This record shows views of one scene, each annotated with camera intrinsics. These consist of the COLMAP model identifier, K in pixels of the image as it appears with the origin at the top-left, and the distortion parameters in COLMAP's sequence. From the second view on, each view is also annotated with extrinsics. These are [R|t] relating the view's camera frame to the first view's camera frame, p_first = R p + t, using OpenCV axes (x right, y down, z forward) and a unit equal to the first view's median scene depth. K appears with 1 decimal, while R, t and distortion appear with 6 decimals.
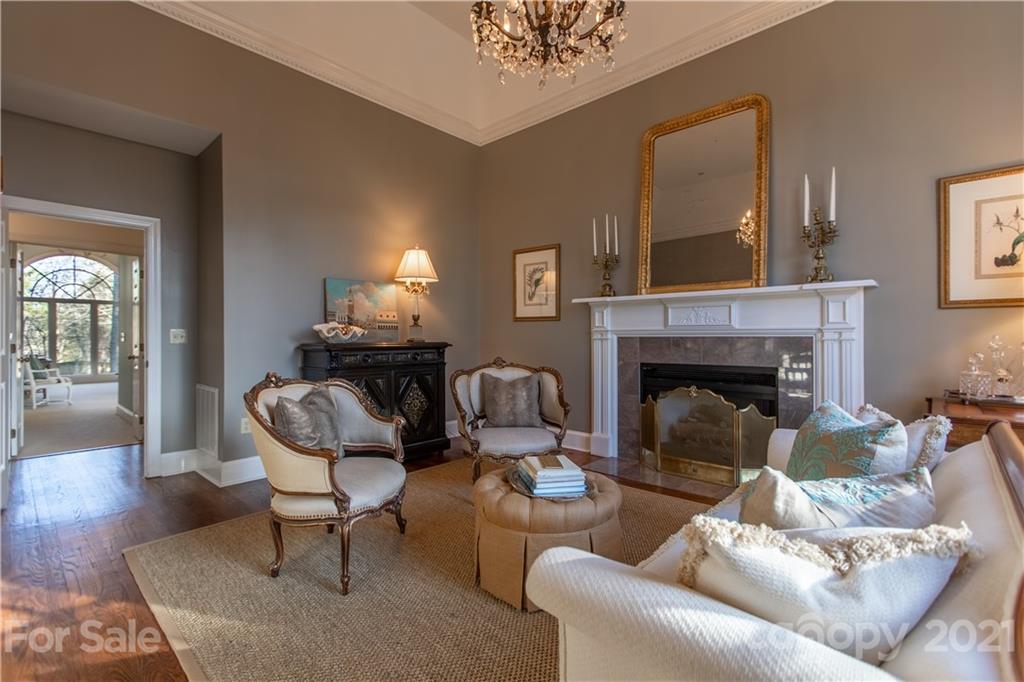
lens RADIAL K [[457.6, 0, 509.4], [0, 457.6, 337.9], [0, 0, 1]] dist [0.002438, 0.000217]
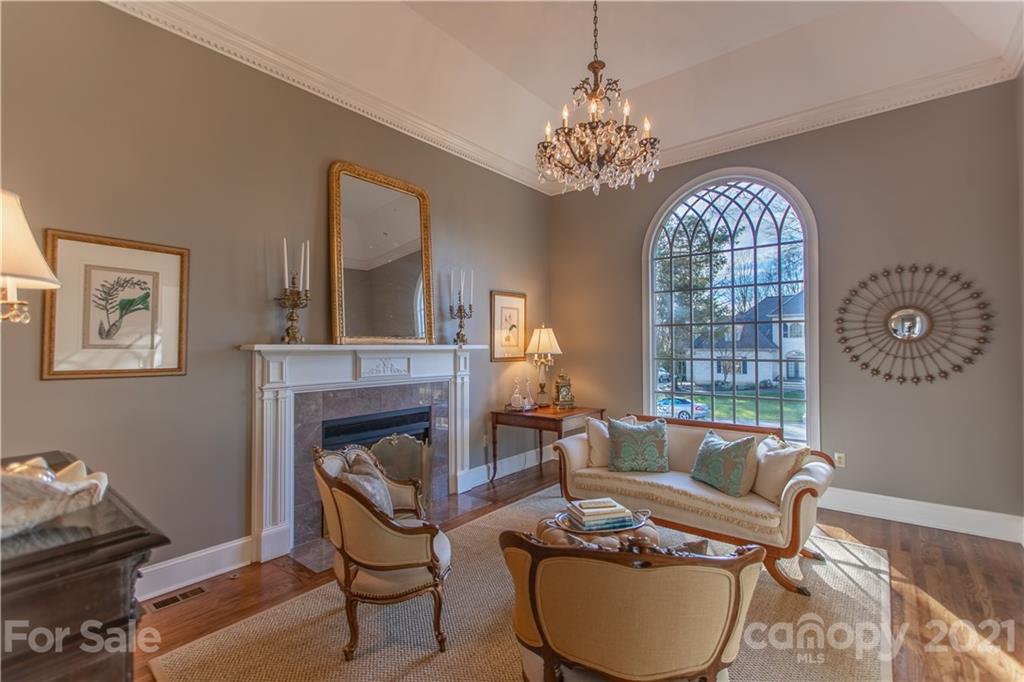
lens RADIAL K [[467.2, 0, 512.0], [0, 467.2, 341.0], [0, 0, 1]] dist [-0.000155, 0.000050]
pose [[-0.063564, 0.012063, 0.997905, -0.631678], [0.007733, 0.999903, -0.011594, -0.085785], [-0.997948, 0.006980, -0.063651, 0.716581]]
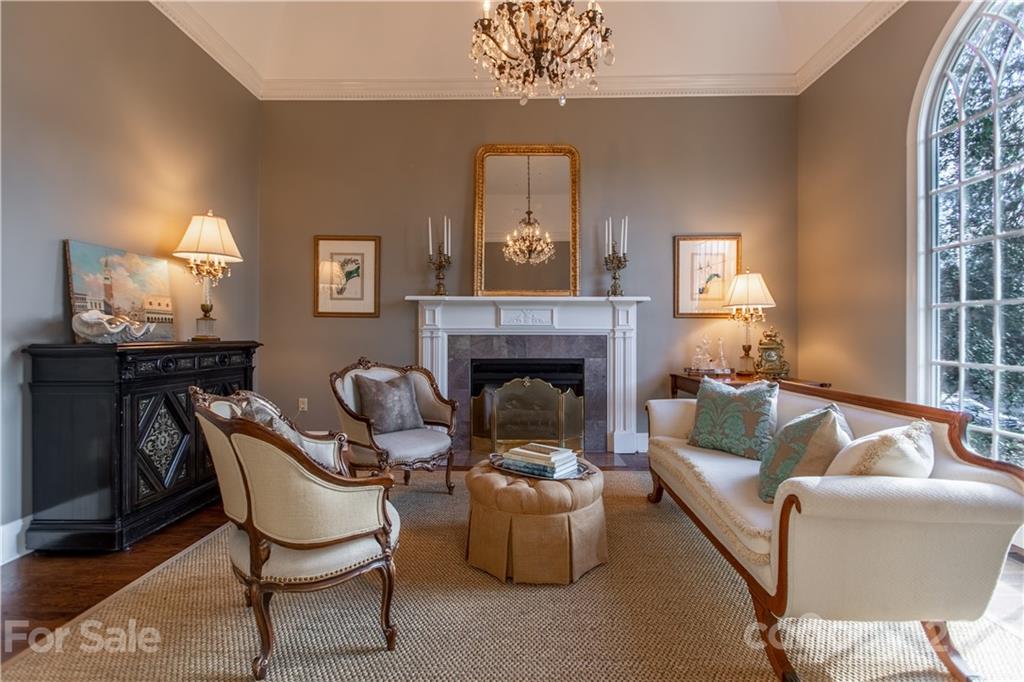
lens RADIAL K [[461.4, 0, 510.7], [0, 461.4, 336.8], [0, 0, 1]] dist [-0.000134, 0.000090]
pose [[0.749613, 0.001459, 0.661874, -0.374421], [-0.001070, 0.999999, -0.000992, 0.003124], [-0.661875, 0.000035, 0.749614, 0.124076]]
